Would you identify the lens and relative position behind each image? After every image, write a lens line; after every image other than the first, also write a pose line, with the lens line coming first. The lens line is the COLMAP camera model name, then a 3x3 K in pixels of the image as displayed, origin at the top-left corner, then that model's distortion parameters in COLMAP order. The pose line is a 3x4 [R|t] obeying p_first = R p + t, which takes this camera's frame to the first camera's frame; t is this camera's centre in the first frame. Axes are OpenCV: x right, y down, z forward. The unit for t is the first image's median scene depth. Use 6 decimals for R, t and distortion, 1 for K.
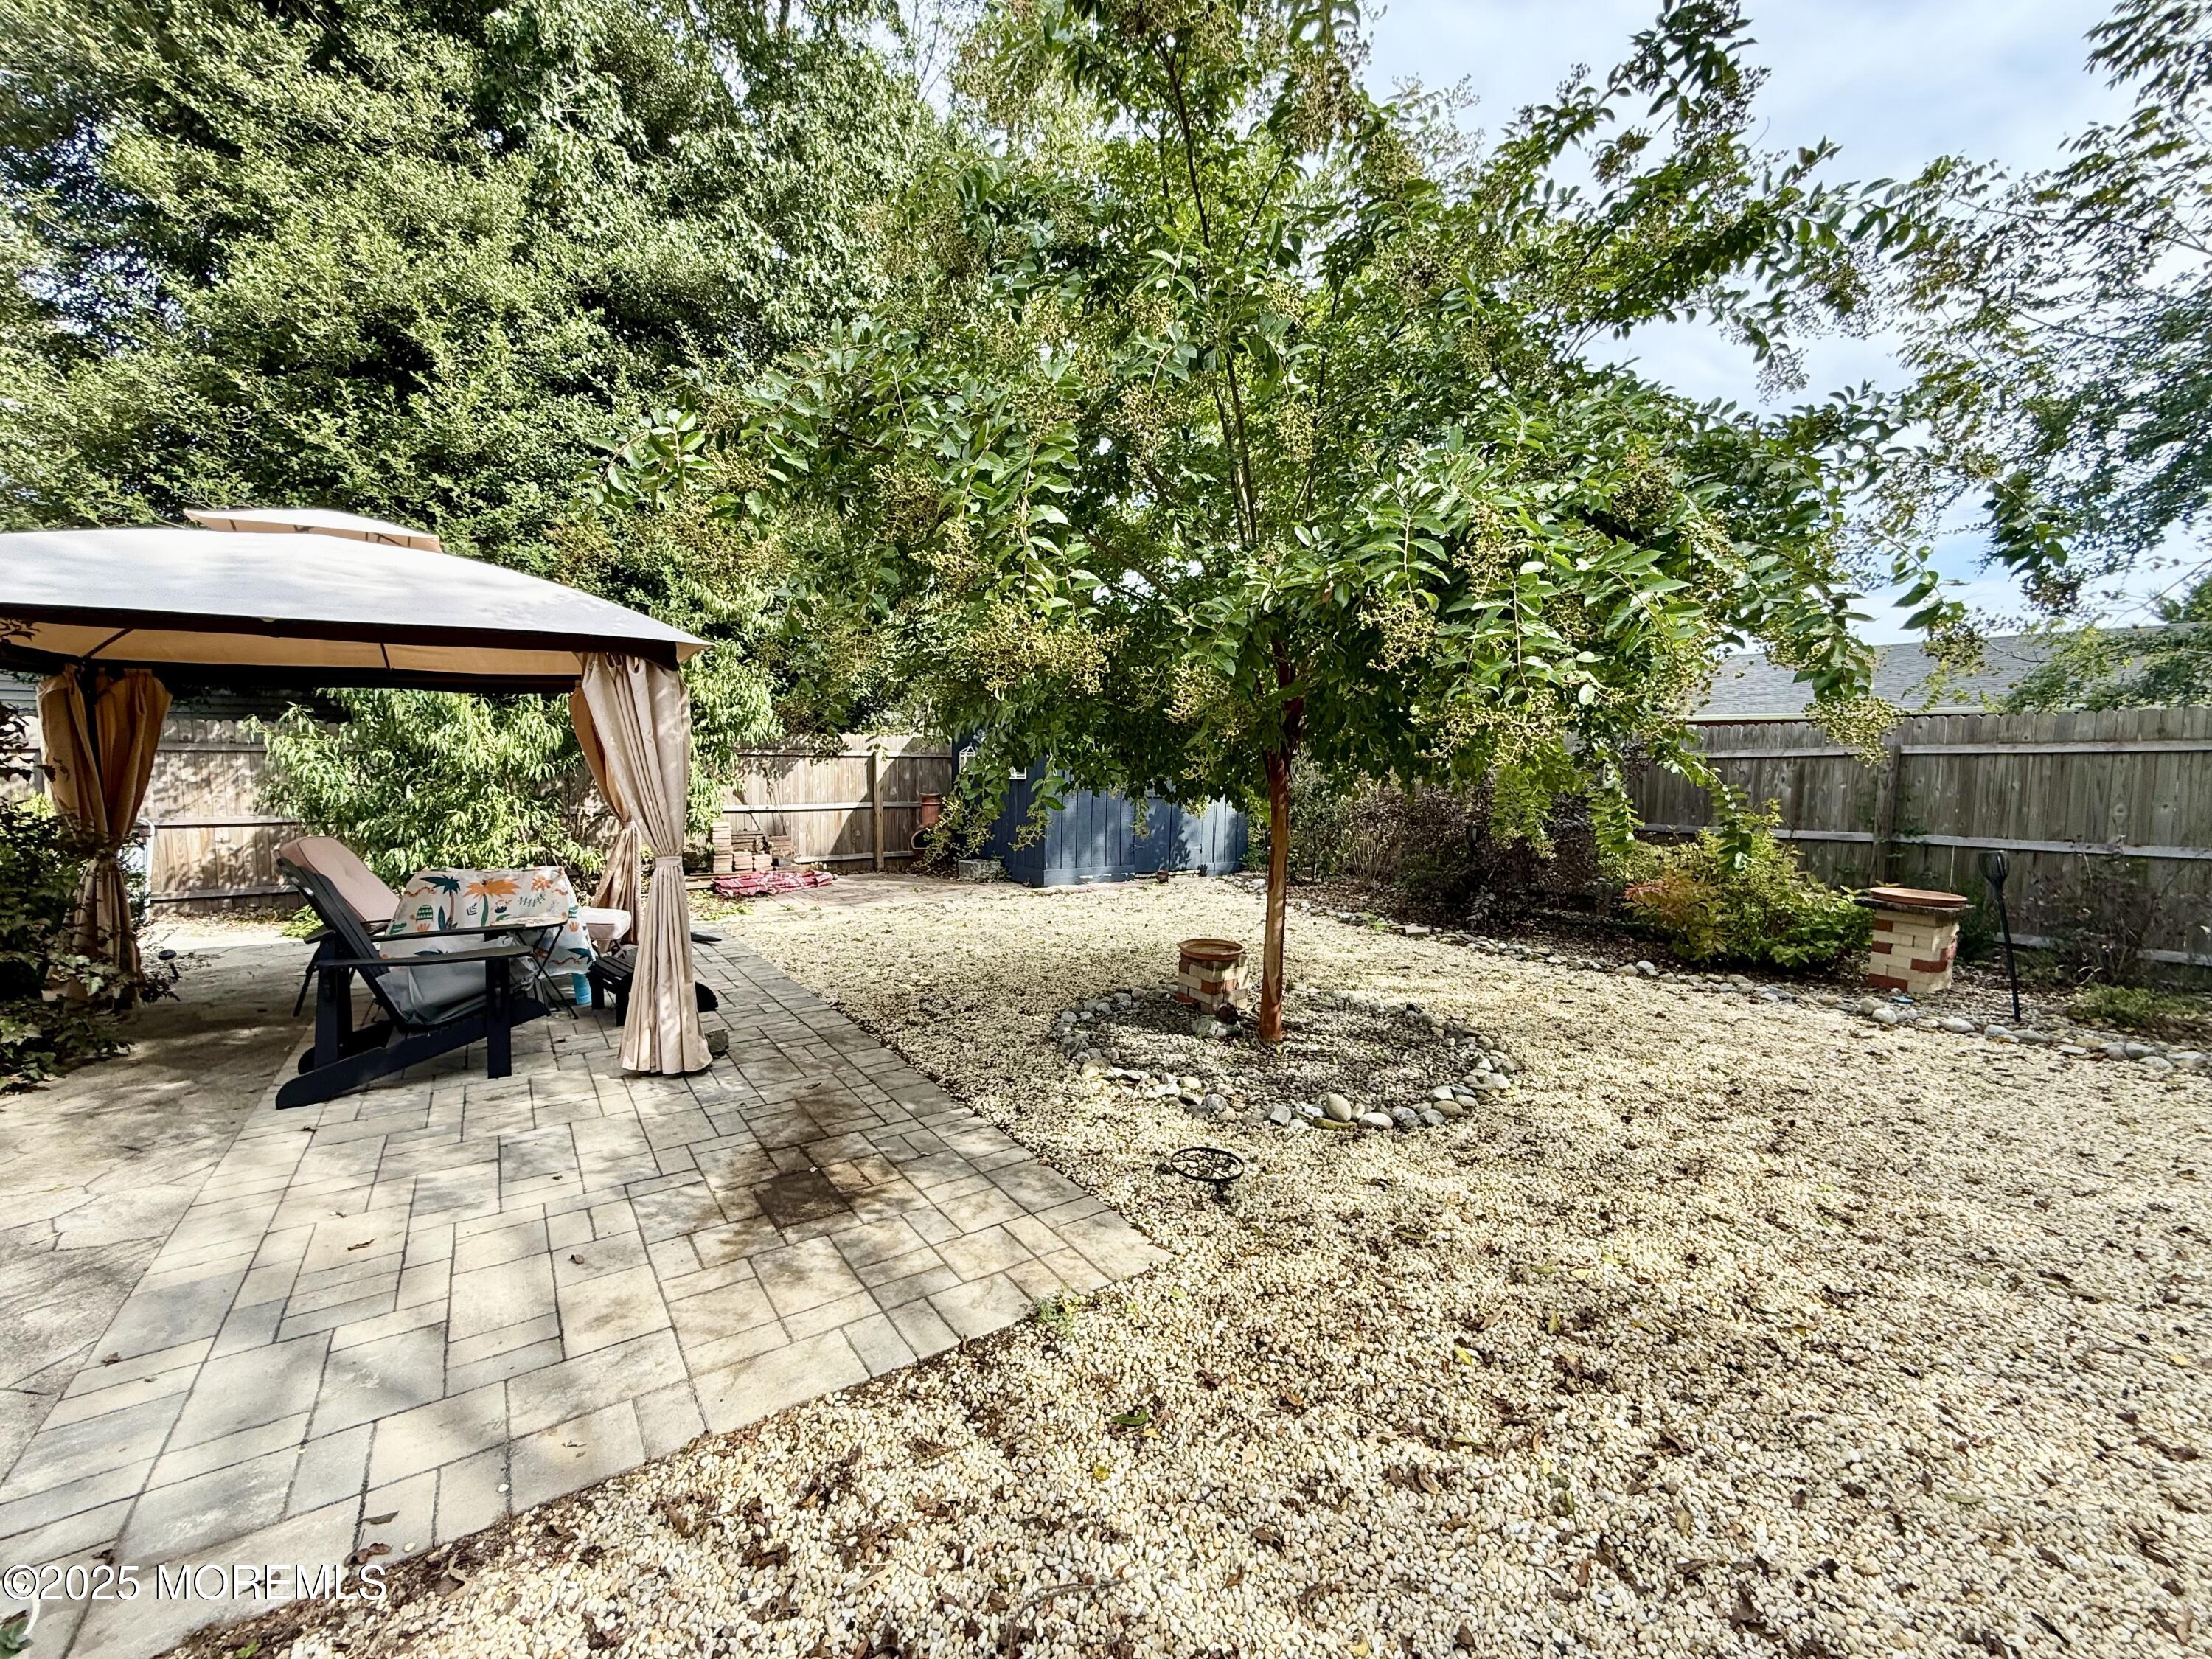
lens RADIAL K [[883.6, 0, 1099.3], [0, 883.6, 830.1], [0, 0, 1]] dist [0.000368, 0.000364]
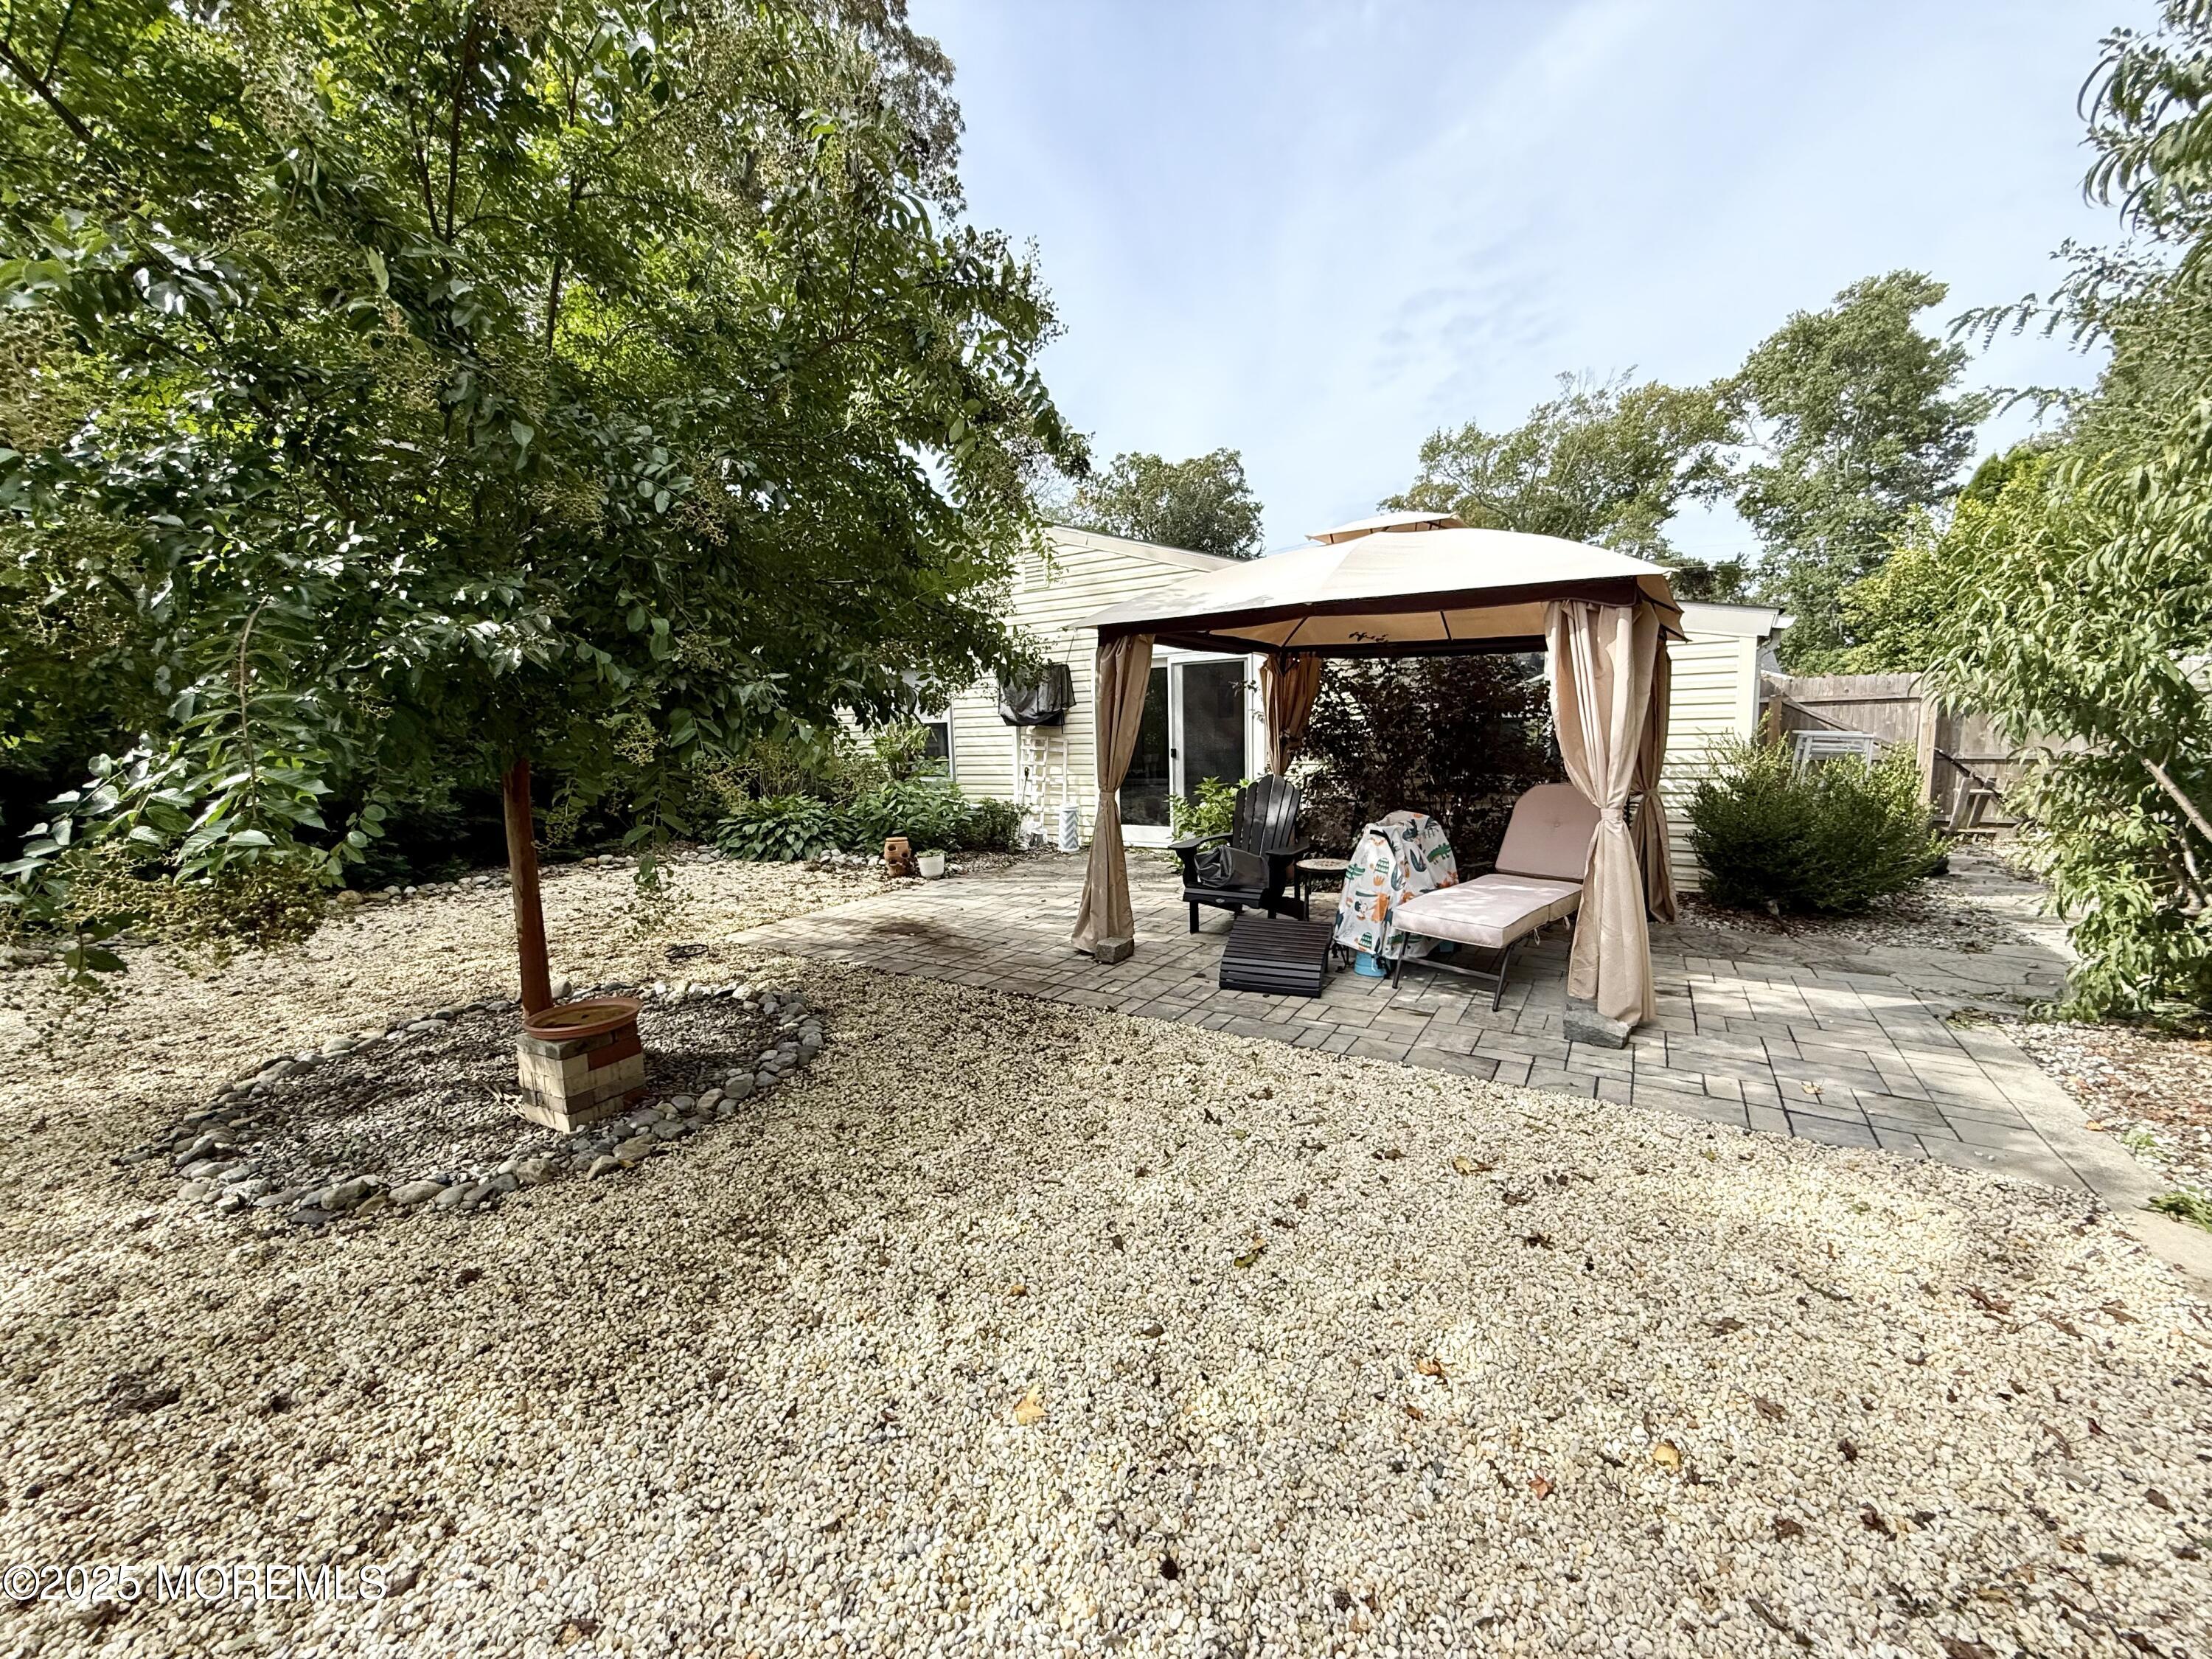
lens RADIAL K [[883.6, 0, 1099.3], [0, 883.6, 830.1], [0, 0, 1]] dist [0.000368, 0.000364]
pose [[-0.917067, 0.058999, -0.394344, 0.041448], [-0.019235, 0.981295, 0.191546, -0.176820], [0.398269, 0.183246, -0.898779, 2.371386]]
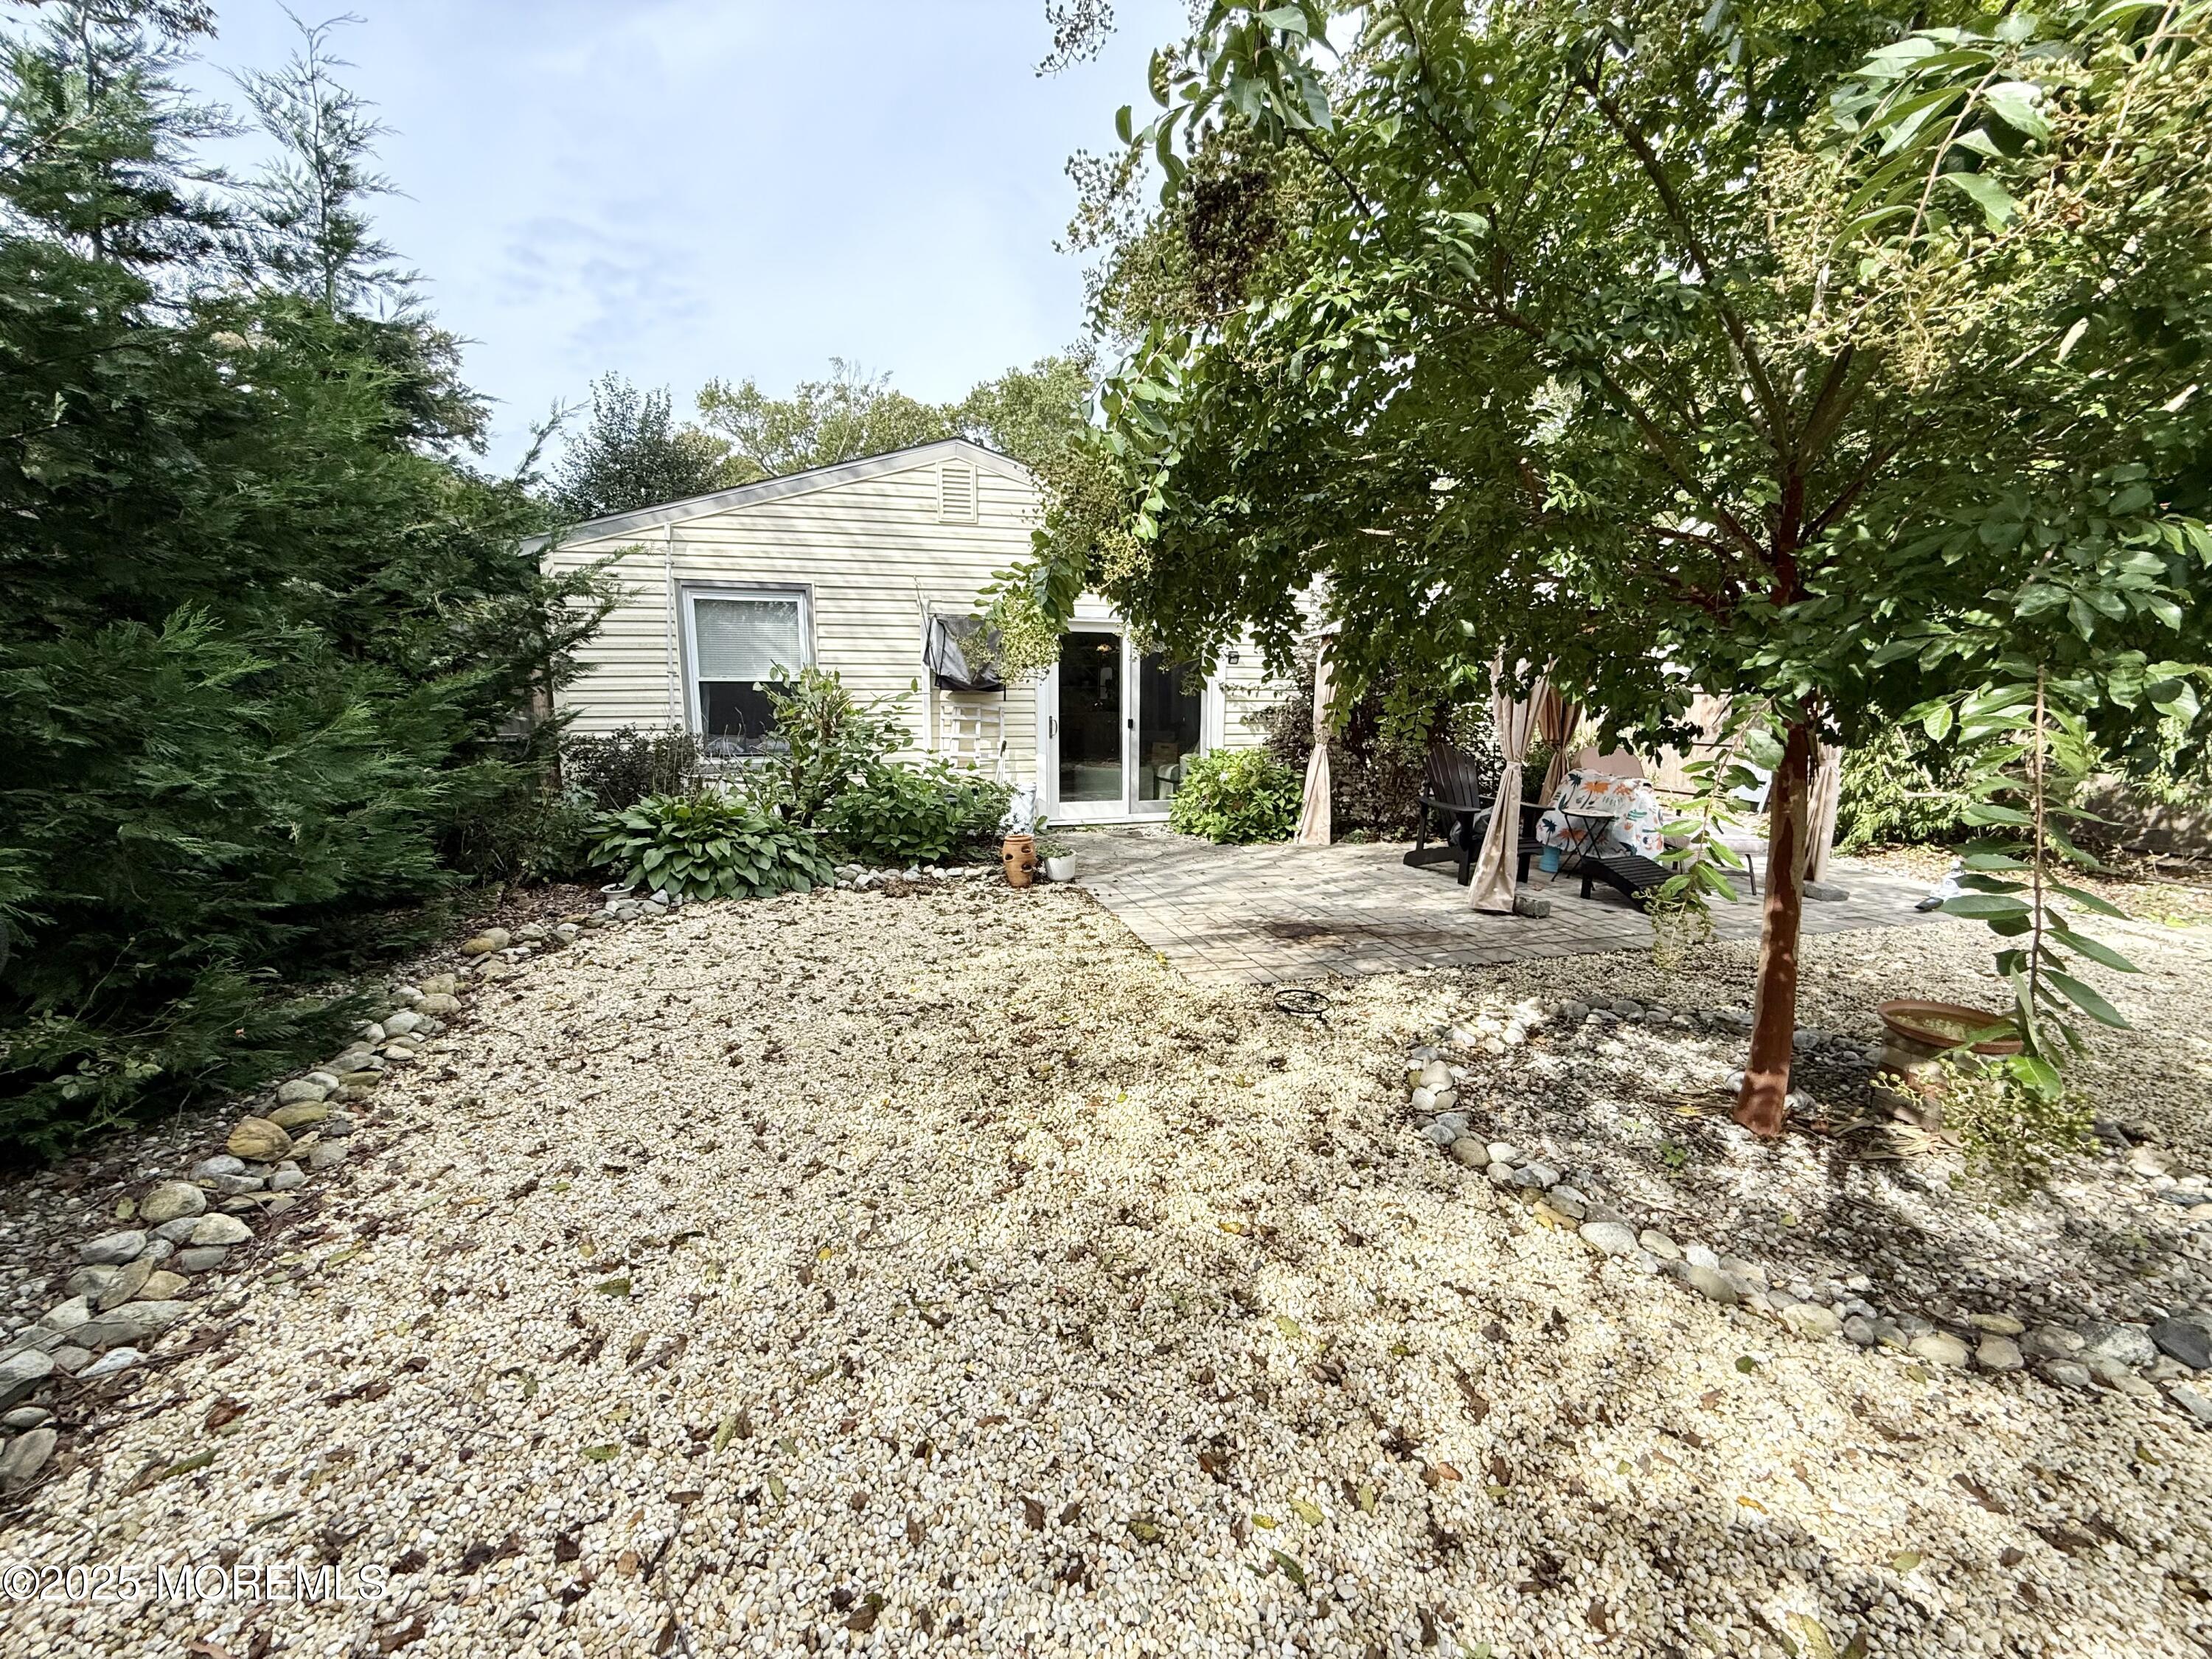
lens RADIAL K [[883.6, 0, 1099.3], [0, 883.6, 830.1], [0, 0, 1]] dist [0.000368, 0.000364]
pose [[-0.304211, 0.142931, -0.941821, 1.141490], [-0.092565, 0.979566, 0.178558, -0.055762], [0.948097, 0.141499, -0.284764, 0.864920]]
